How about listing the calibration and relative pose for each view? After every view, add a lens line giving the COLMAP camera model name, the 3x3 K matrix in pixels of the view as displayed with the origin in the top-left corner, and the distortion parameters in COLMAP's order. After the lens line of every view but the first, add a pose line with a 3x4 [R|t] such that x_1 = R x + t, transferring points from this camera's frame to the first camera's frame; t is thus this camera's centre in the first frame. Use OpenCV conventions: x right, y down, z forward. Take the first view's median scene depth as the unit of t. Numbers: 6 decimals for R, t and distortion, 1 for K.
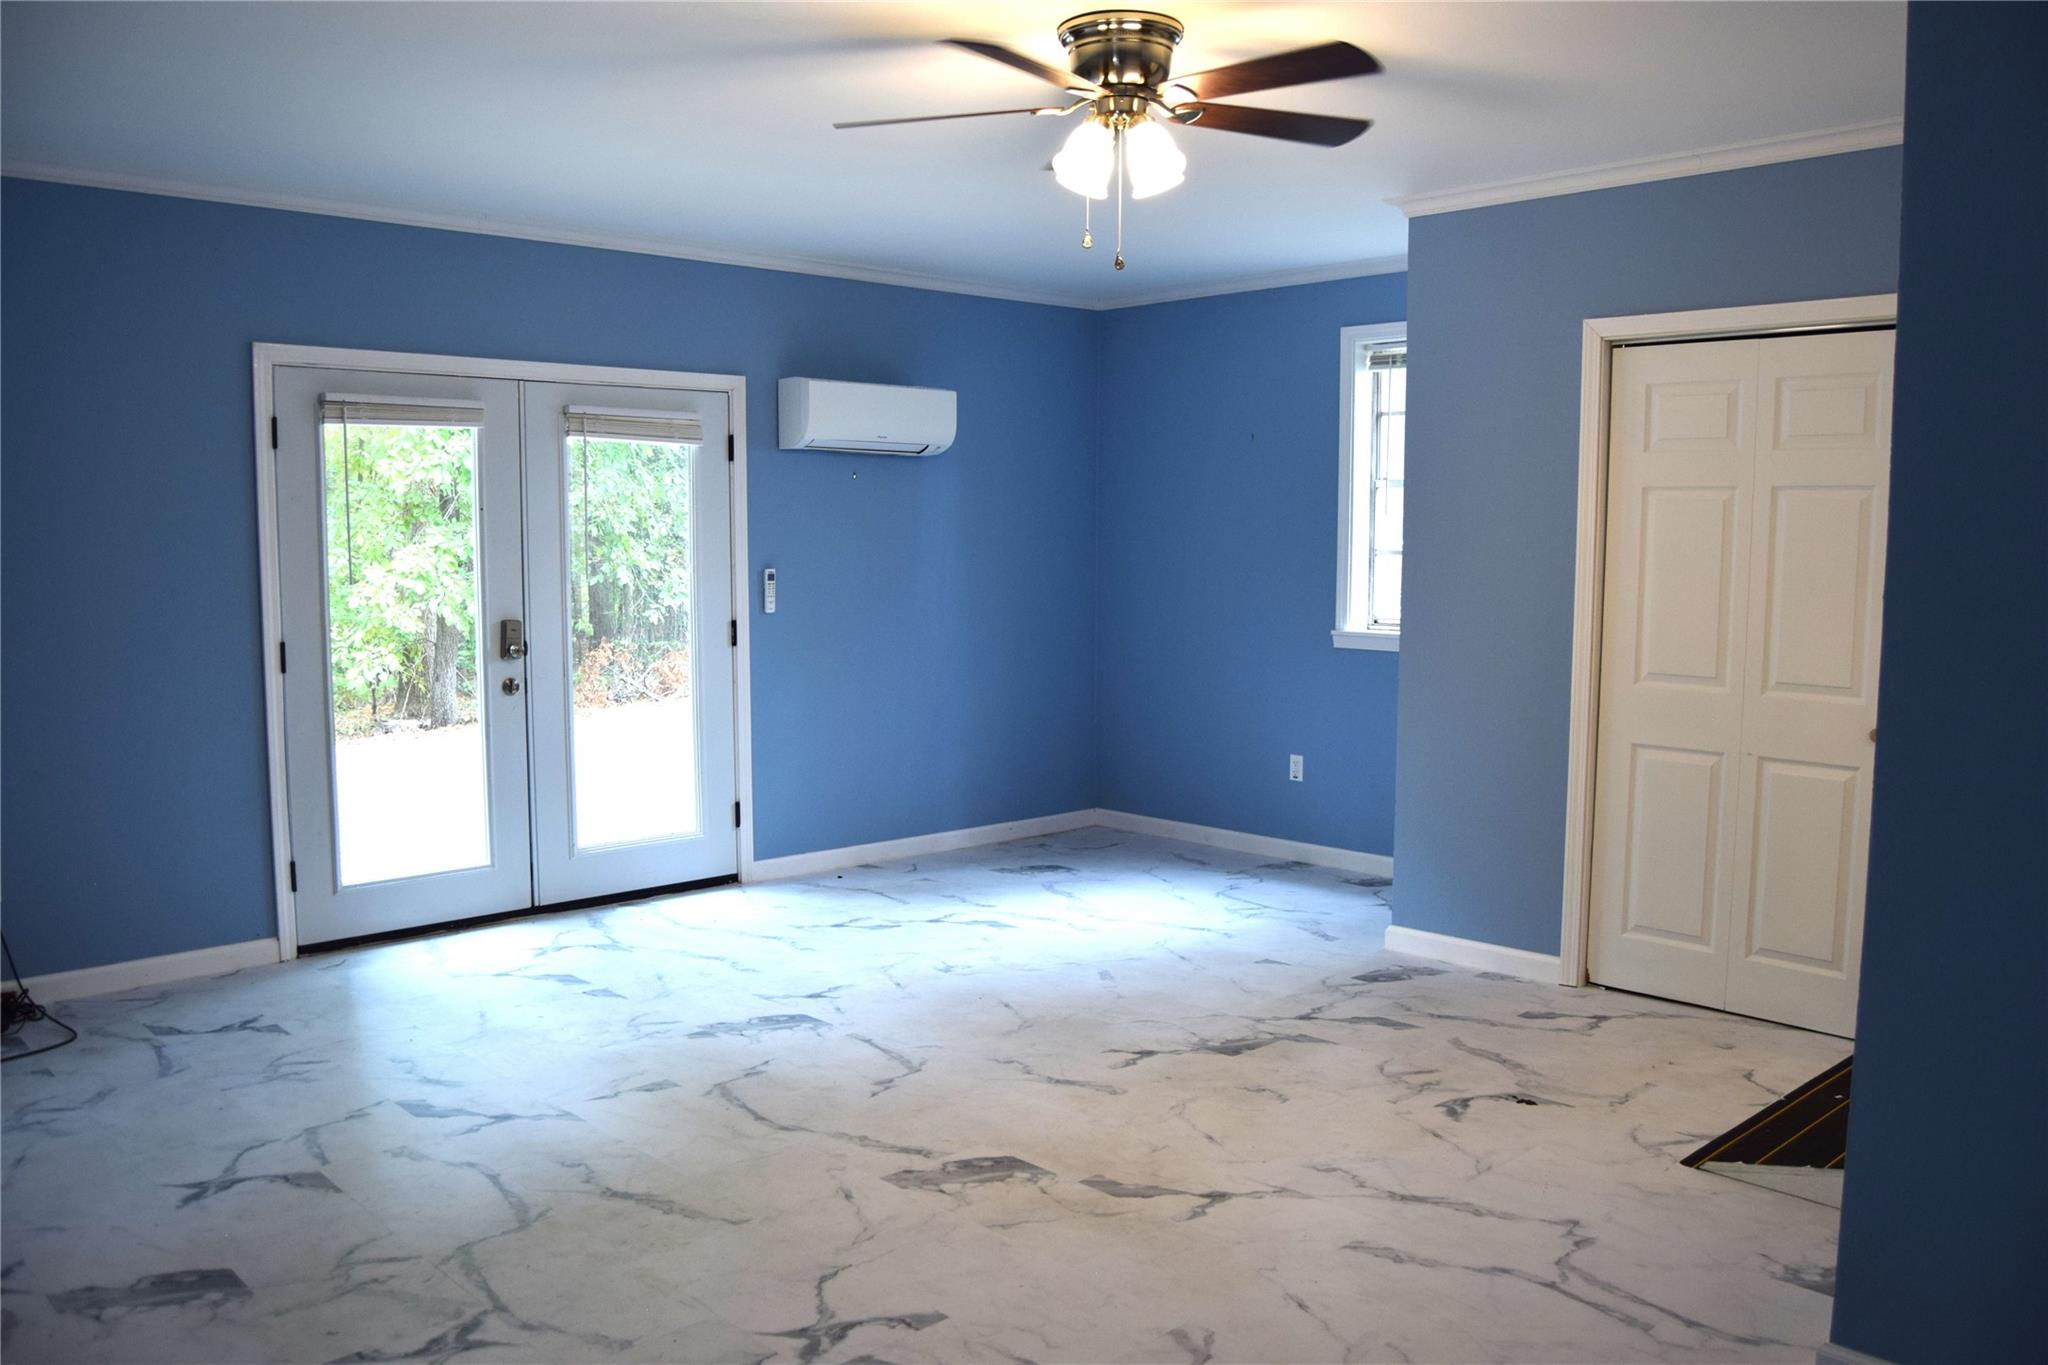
lens RADIAL K [[1605.7, 0, 1039.8], [0, 1605.7, 691.4], [0, 0, 1]] dist [-0.083973, 0.007813]
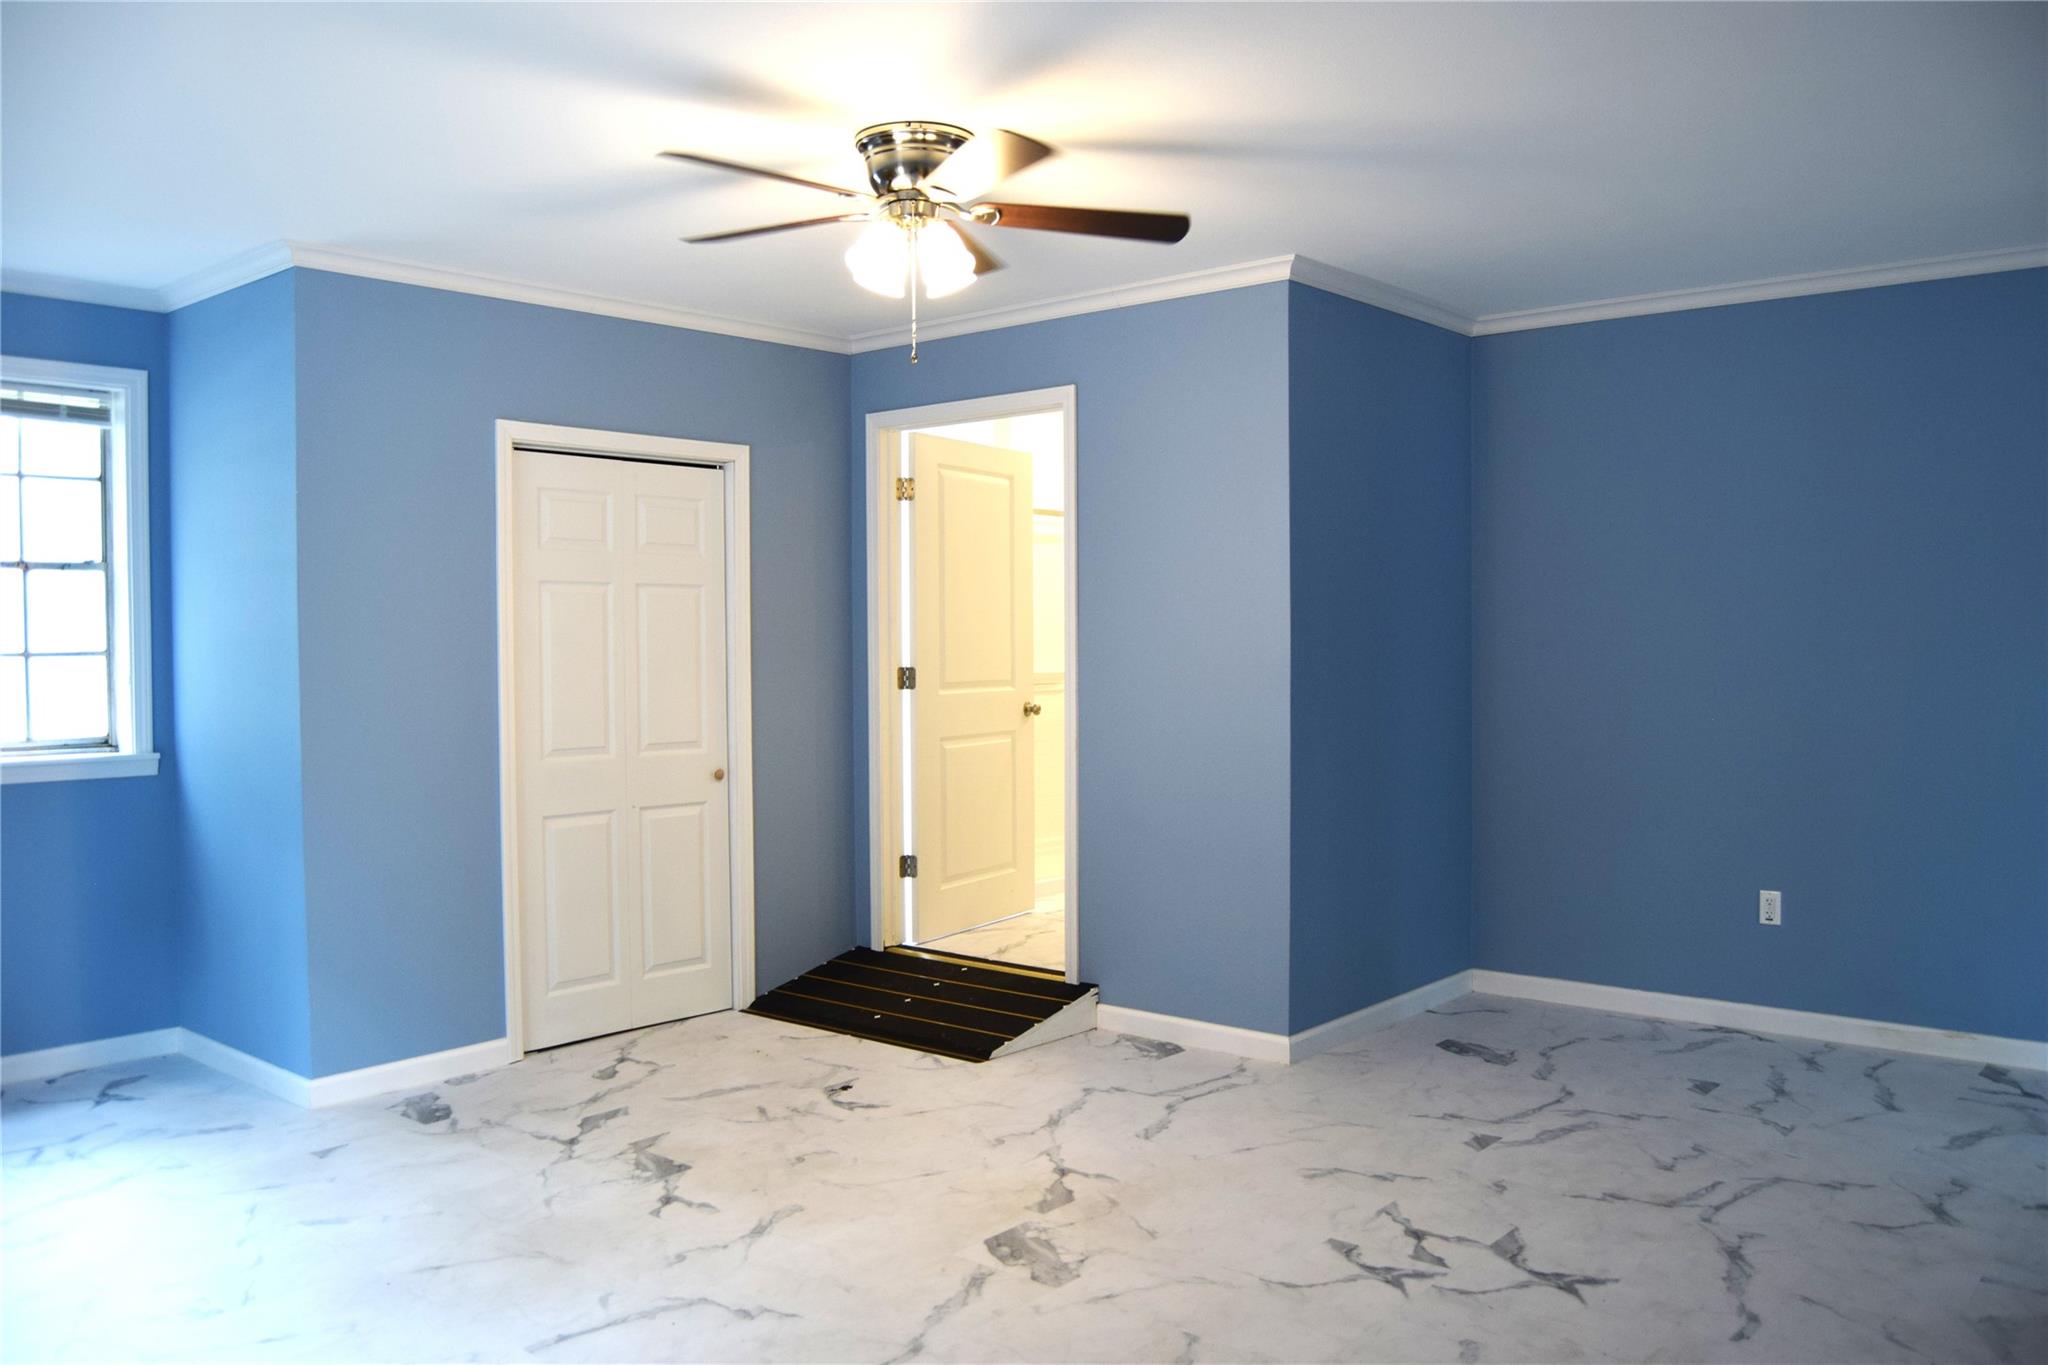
lens RADIAL K [[1605.7, 0, 1039.8], [0, 1605.7, 691.4], [0, 0, 1]] dist [-0.083973, 0.007813]
pose [[-0.101396, -0.033783, 0.994272, -0.900917], [0.105550, 0.993417, 0.044518, -0.079056], [-0.989231, 0.109459, -0.097163, 0.932784]]
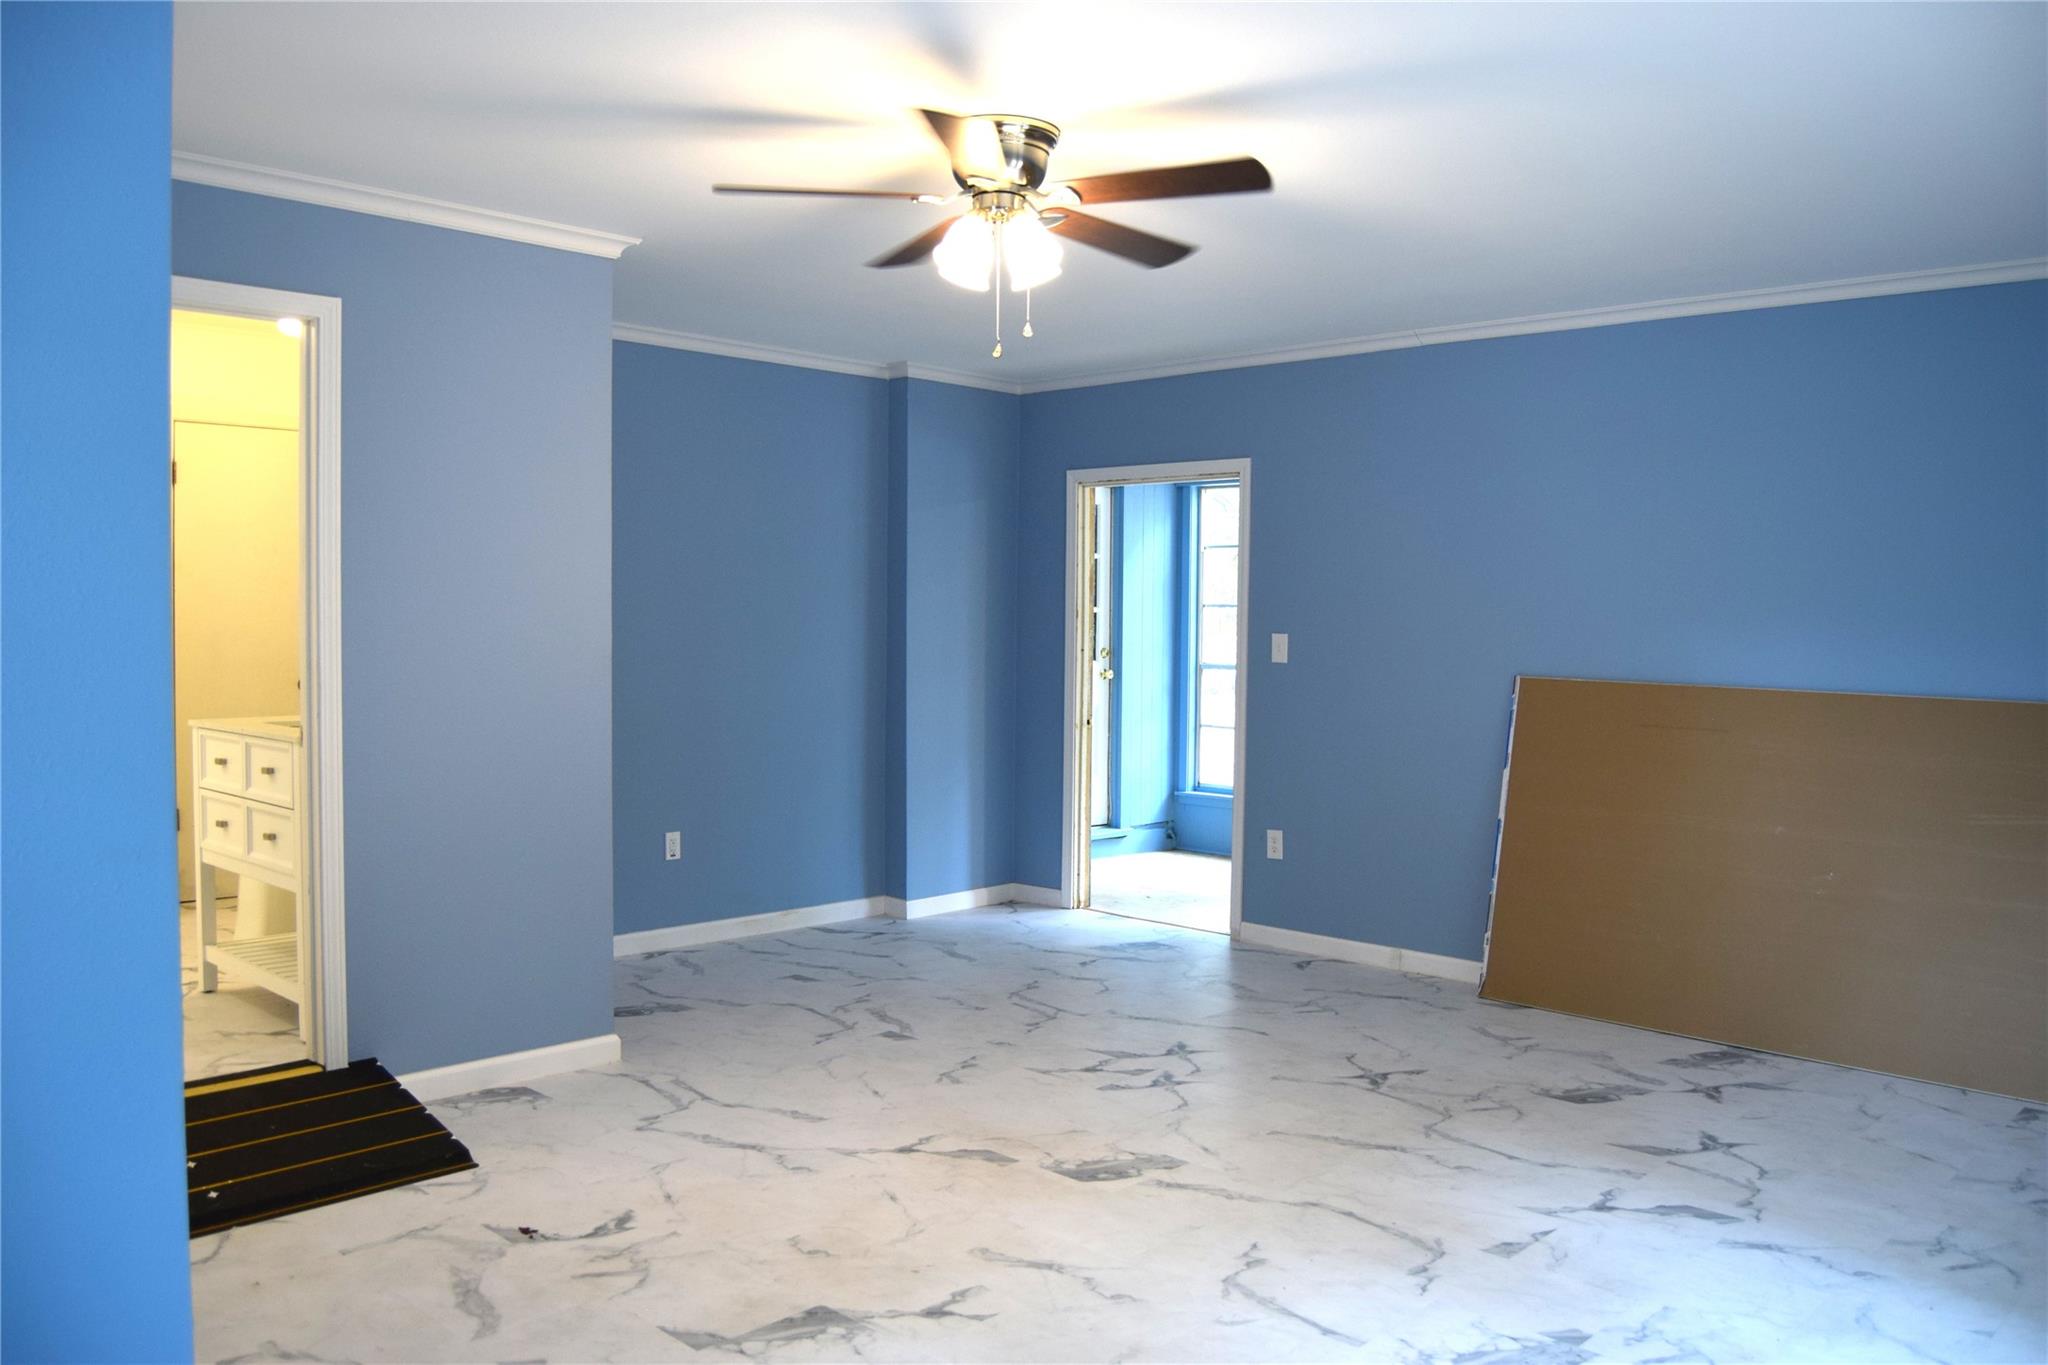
lens RADIAL K [[1605.7, 0, 1039.8], [0, 1605.7, 691.4], [0, 0, 1]] dist [-0.083973, 0.007813]
pose [[-0.998453, -0.013145, -0.054025, 0.067760], [-0.020888, 0.989158, 0.145361, -0.179850], [0.051528, 0.146265, -0.987903, 1.844274]]
